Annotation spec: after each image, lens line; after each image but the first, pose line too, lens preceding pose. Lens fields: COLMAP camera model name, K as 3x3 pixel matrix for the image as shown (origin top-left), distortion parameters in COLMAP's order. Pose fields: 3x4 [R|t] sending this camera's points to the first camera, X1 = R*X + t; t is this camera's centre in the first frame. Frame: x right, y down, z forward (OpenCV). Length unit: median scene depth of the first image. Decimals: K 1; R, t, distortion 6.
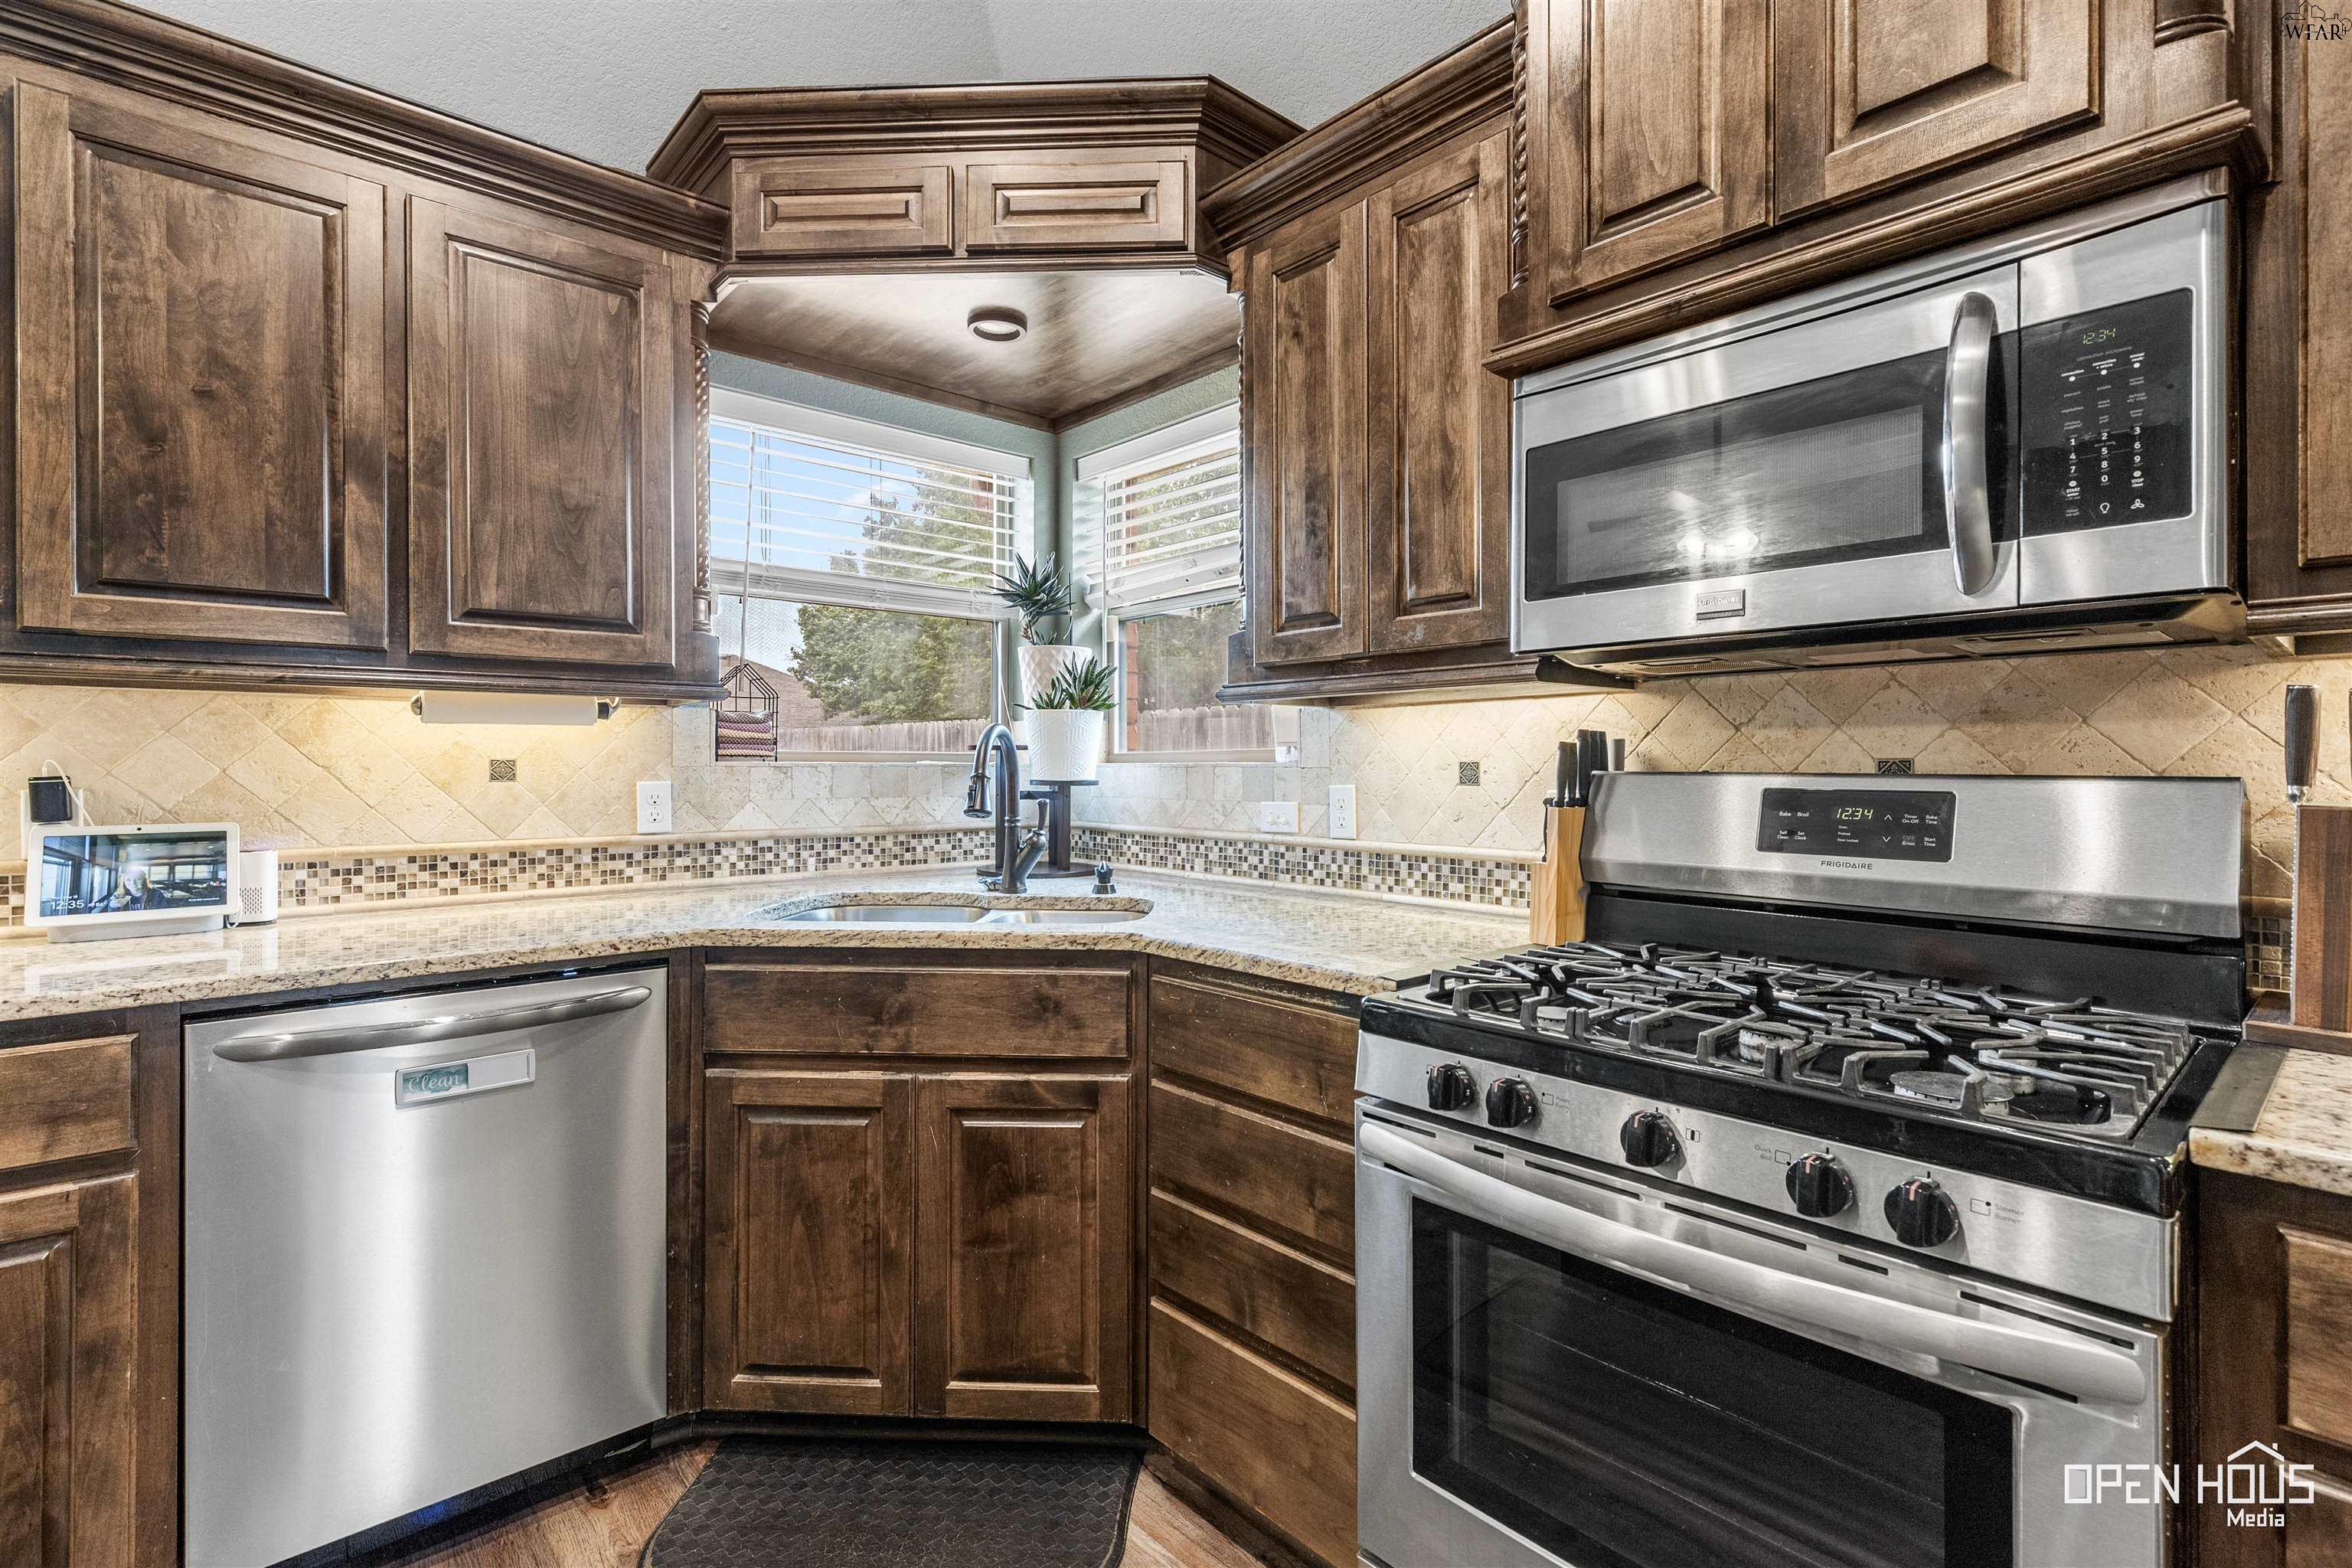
lens RADIAL K [[1093.4, 0, 1177.9], [0, 1093.4, 763.1], [0, 0, 1]] dist [0.007381, 0.000453]
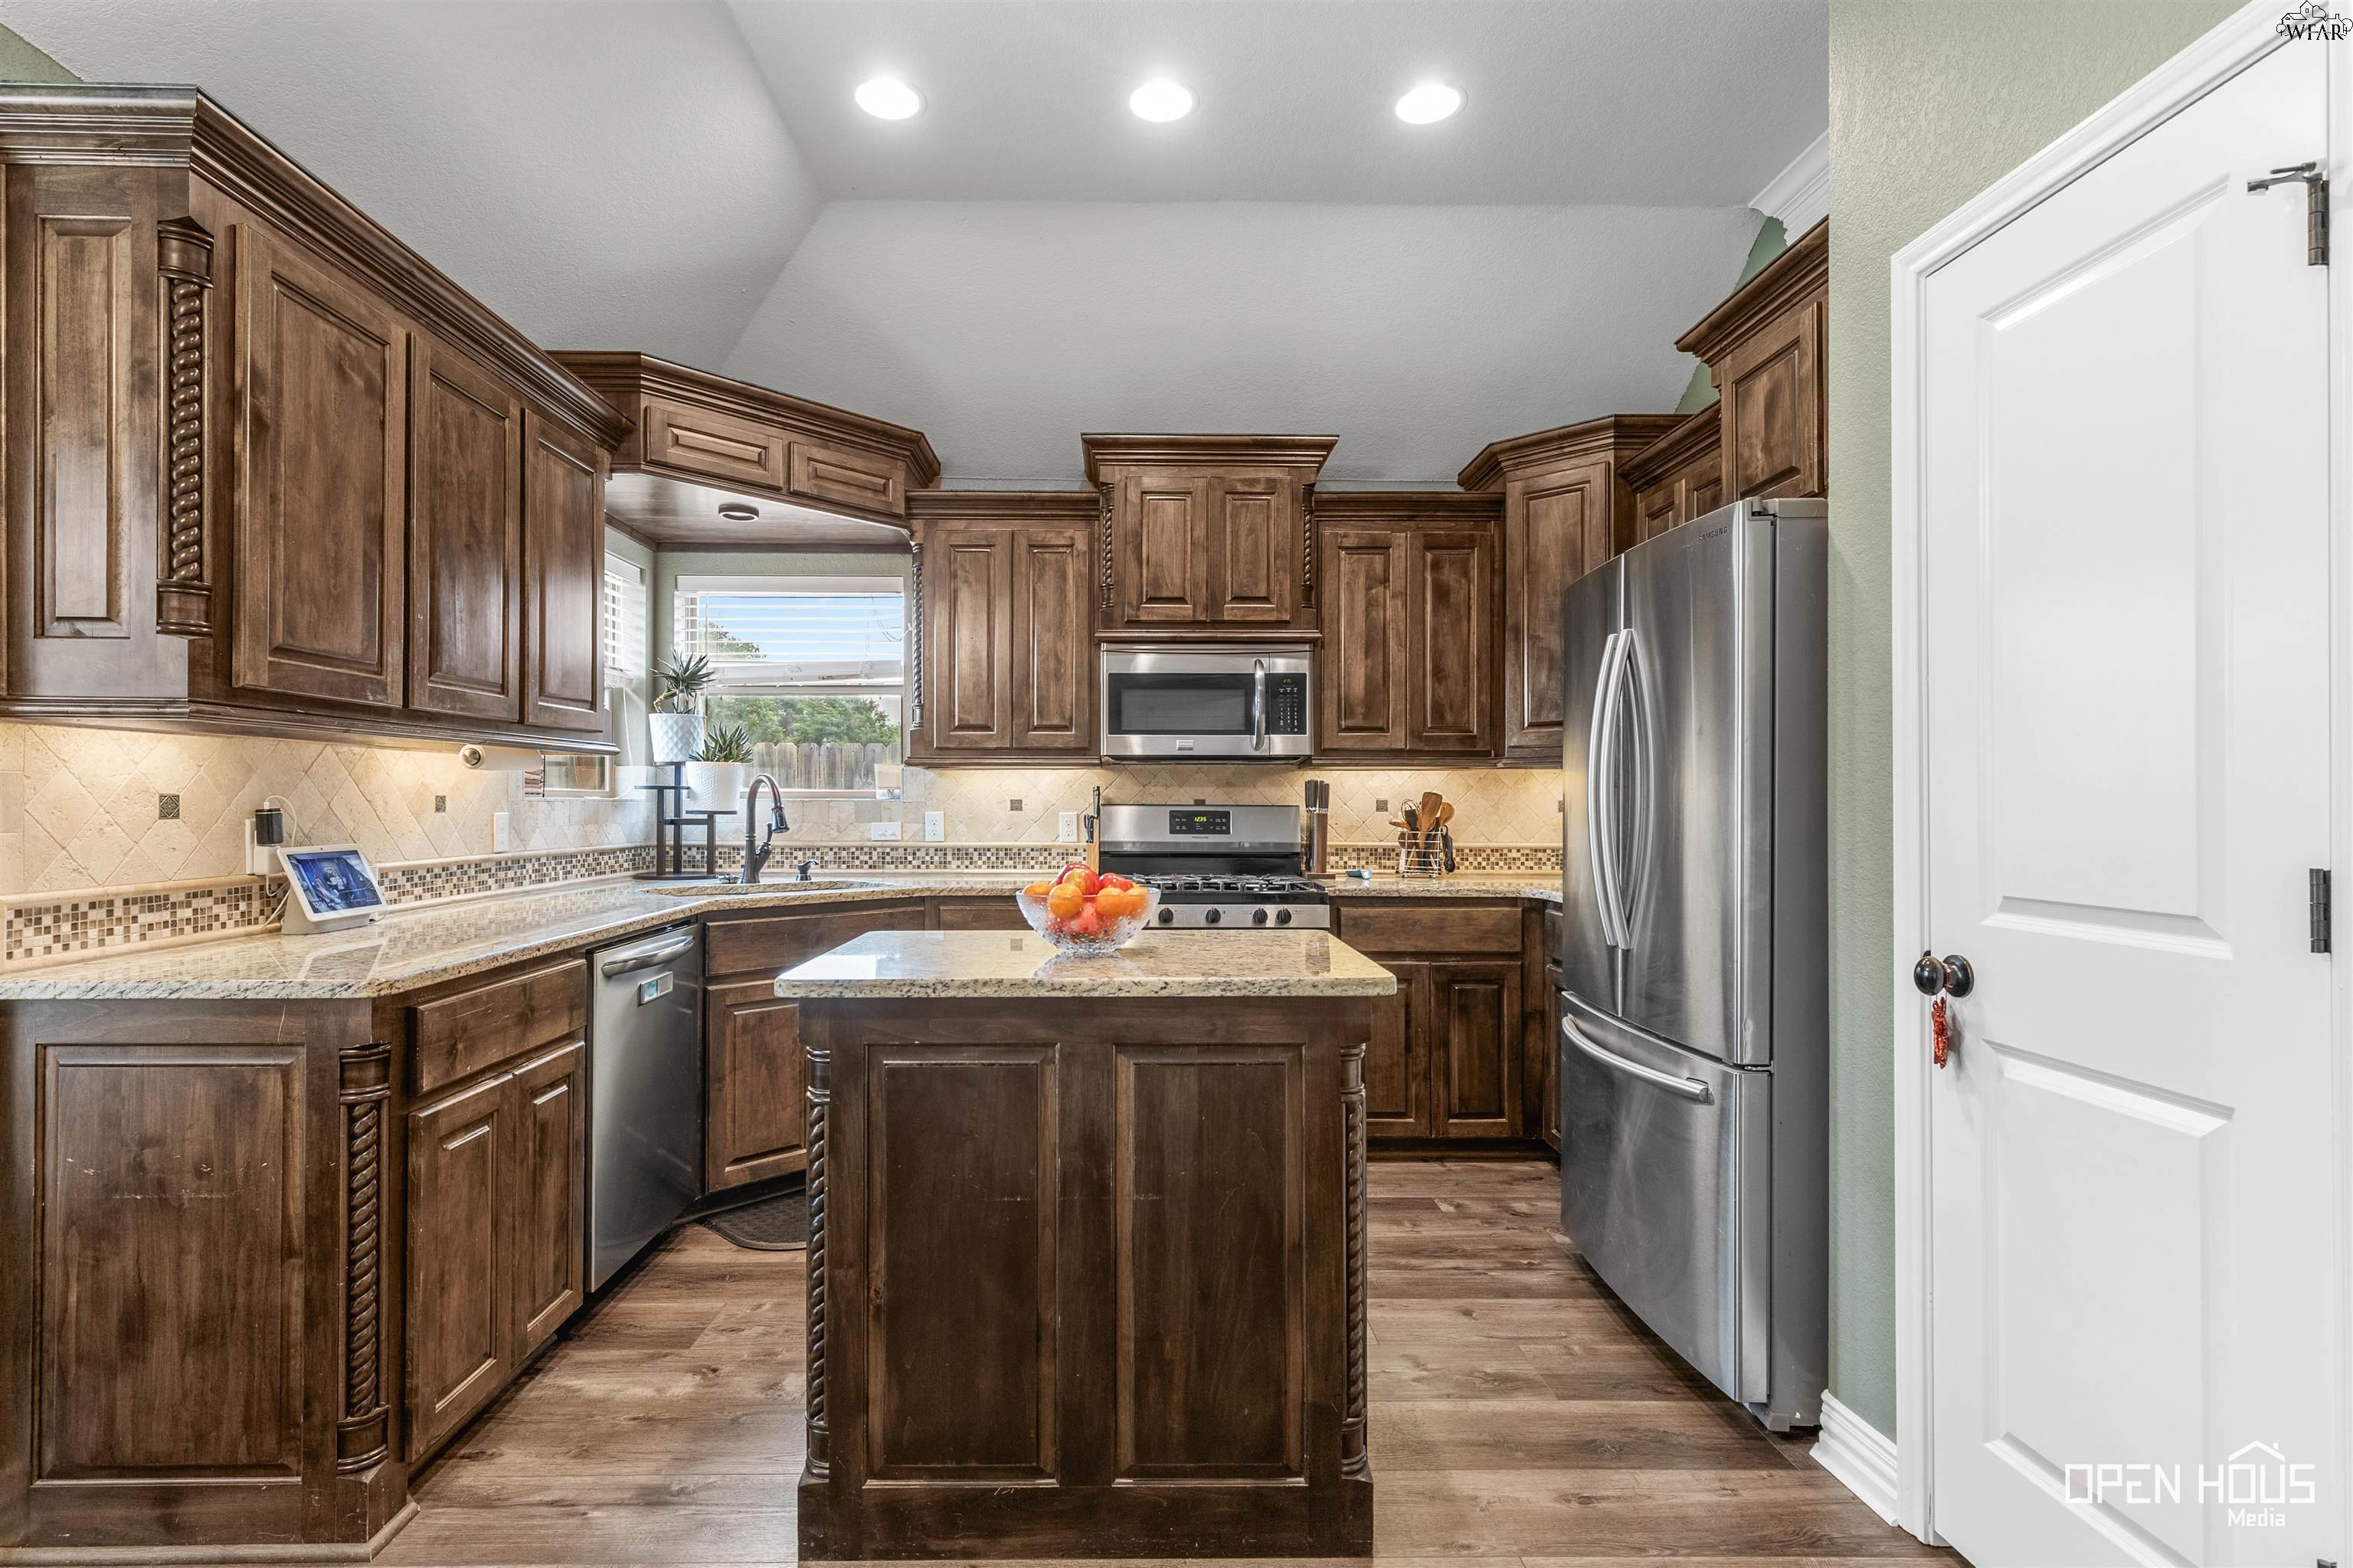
lens RADIAL K [[1145.8, 0, 1145.0], [0, 1145.8, 795.5], [0, 0, 1]] dist [0.003470, -0.000832]
pose [[0.651498, 0.004877, 0.758635, -1.322803], [-0.003962, 0.999988, -0.003026, -0.003421], [-0.758640, -0.001034, 0.651509, -0.619283]]
